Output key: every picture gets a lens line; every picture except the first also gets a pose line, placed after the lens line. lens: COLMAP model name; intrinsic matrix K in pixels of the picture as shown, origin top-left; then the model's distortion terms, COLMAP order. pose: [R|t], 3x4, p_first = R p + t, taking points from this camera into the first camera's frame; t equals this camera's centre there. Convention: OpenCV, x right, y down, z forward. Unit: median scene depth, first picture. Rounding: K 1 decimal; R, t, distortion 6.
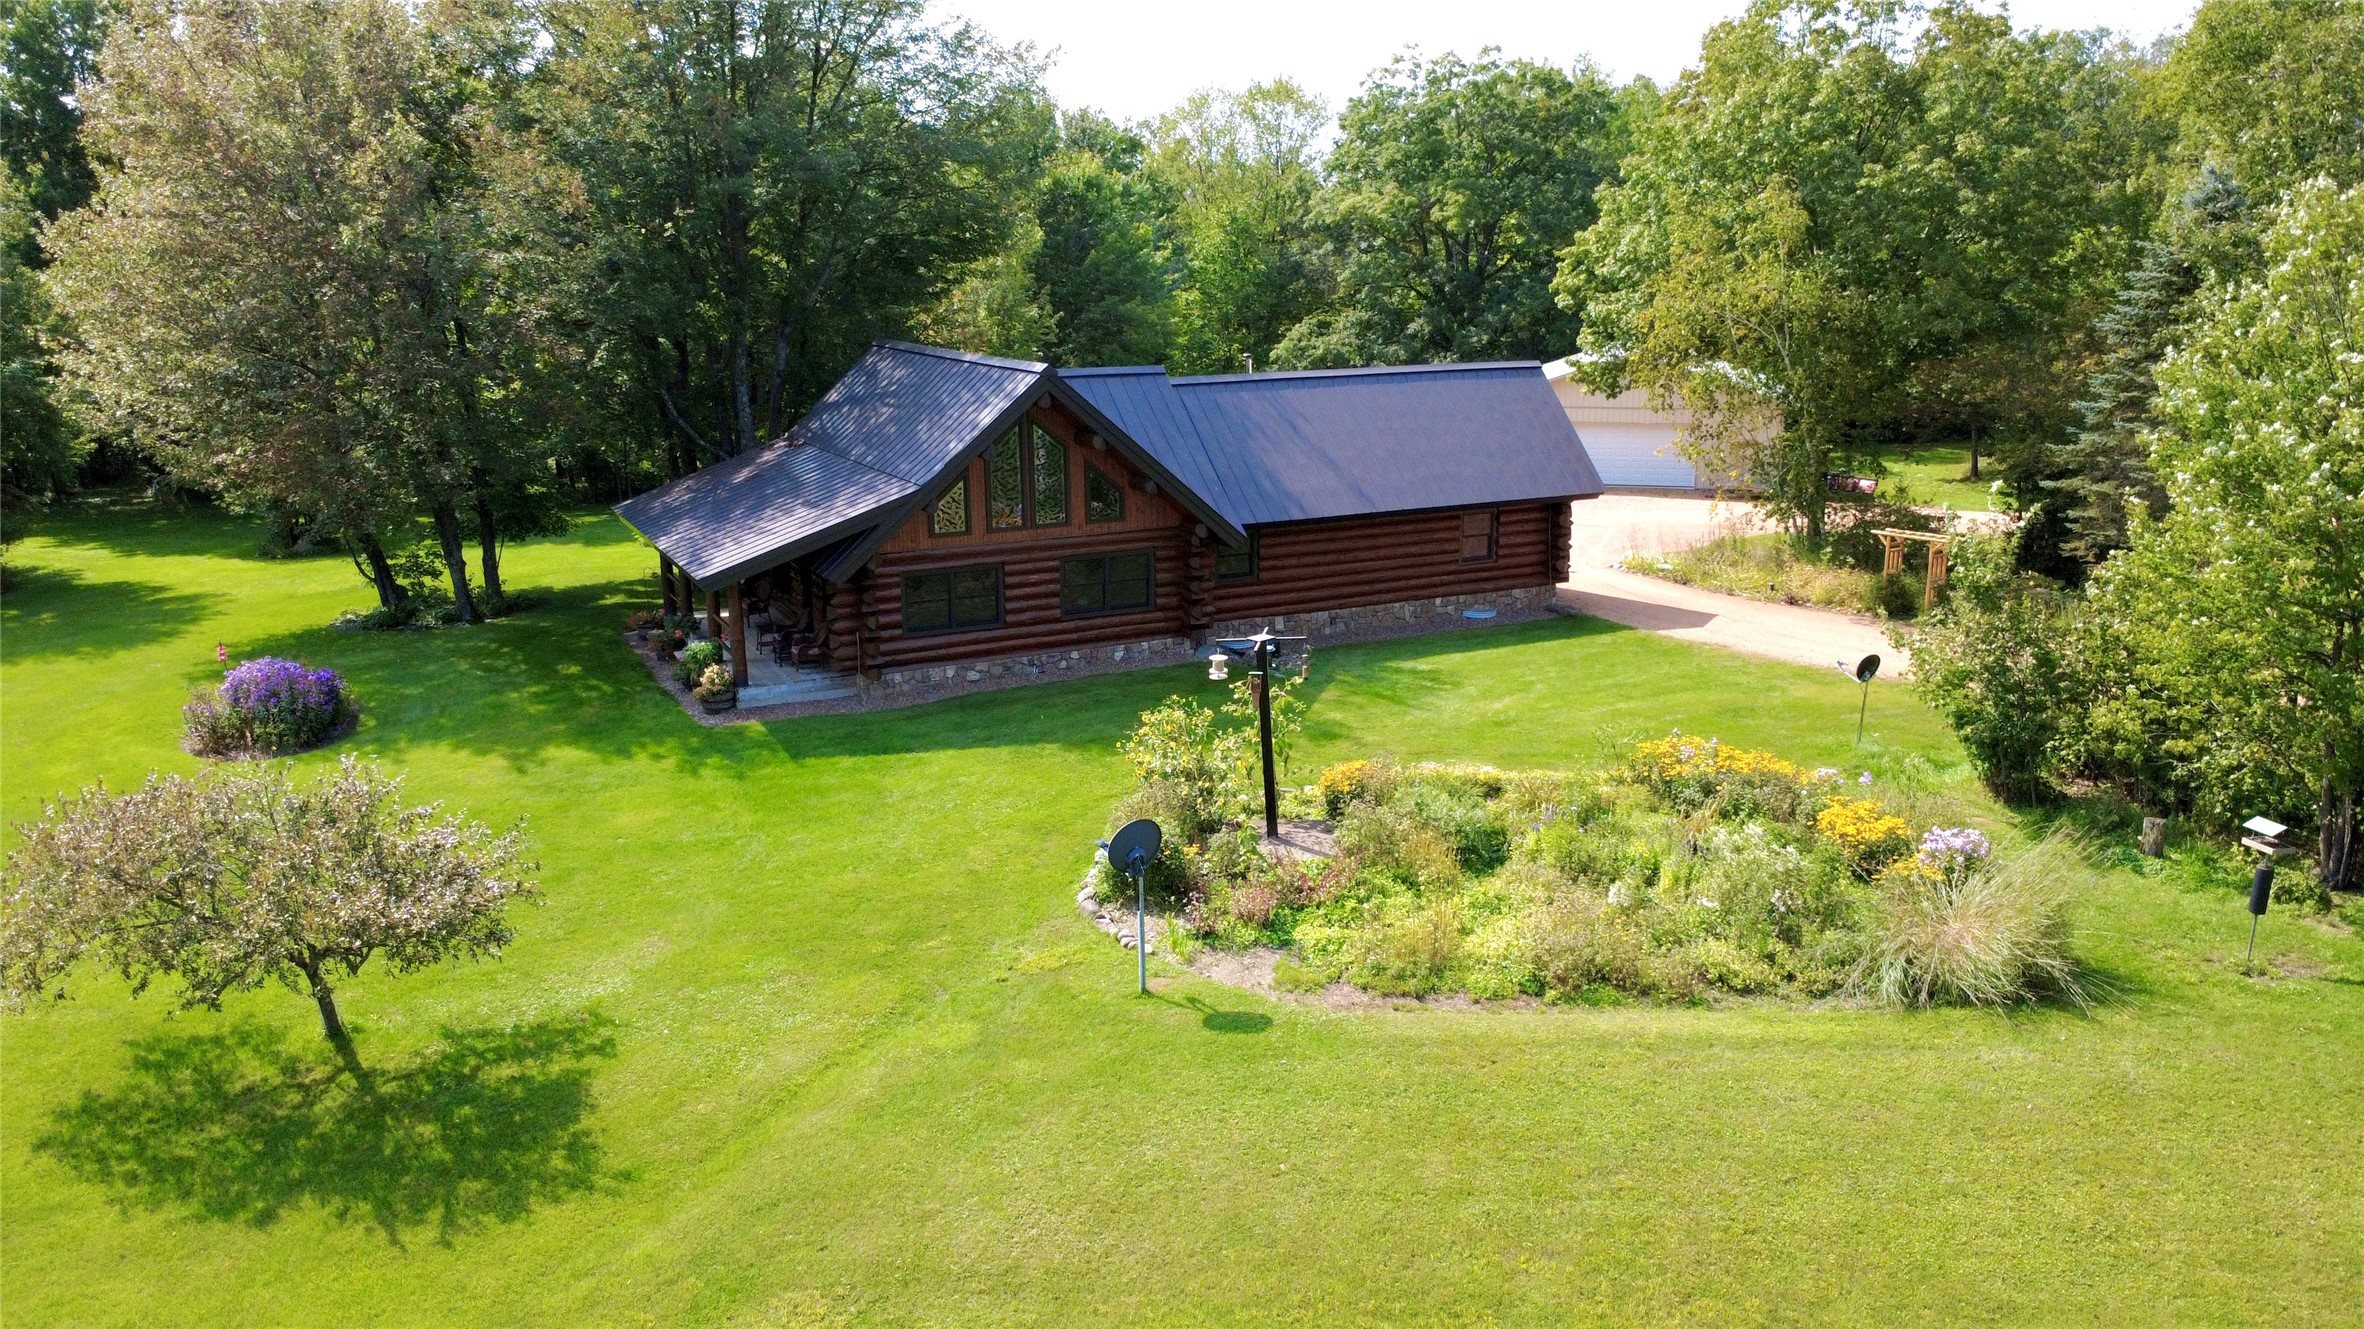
lens RADIAL K [[1735.4, 0, 1182.0], [0, 1735.4, 664.5], [0, 0, 1]] dist [-0.006120, -0.000142]
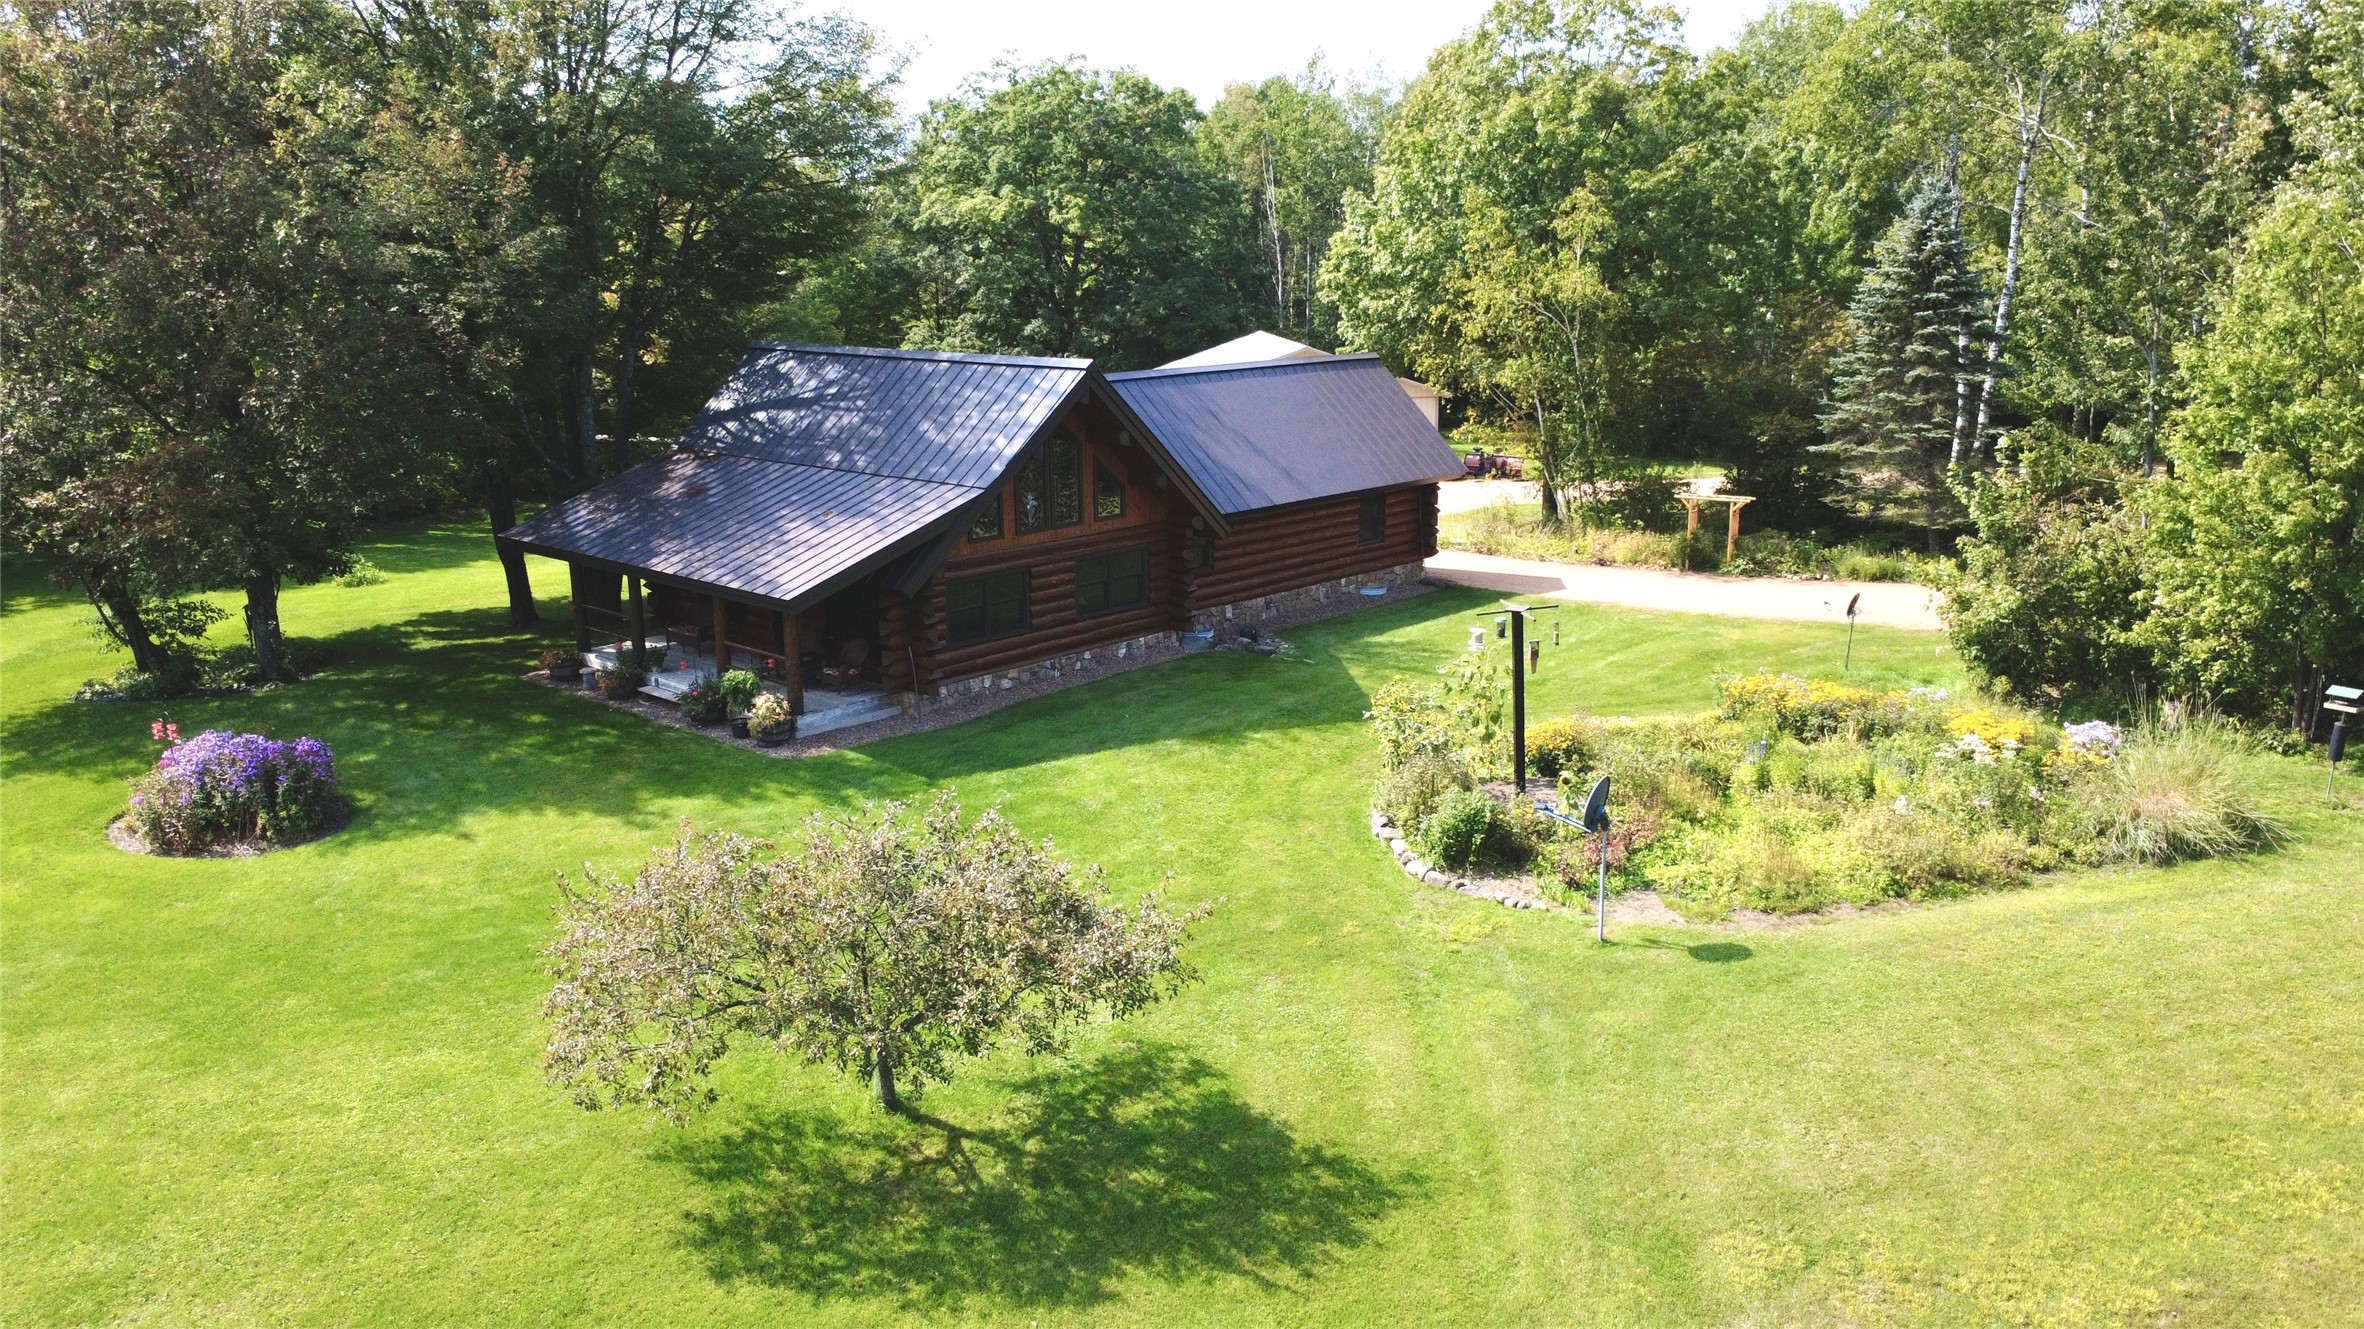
lens RADIAL K [[1735.4, 0, 1182.0], [0, 1735.4, 664.5], [0, 0, 1]] dist [-0.006120, -0.000142]
pose [[0.933386, -0.080363, 0.349760, -0.381520], [0.081674, 0.996598, 0.011027, -0.007199], [-0.349456, 0.018274, 0.936774, 0.060567]]
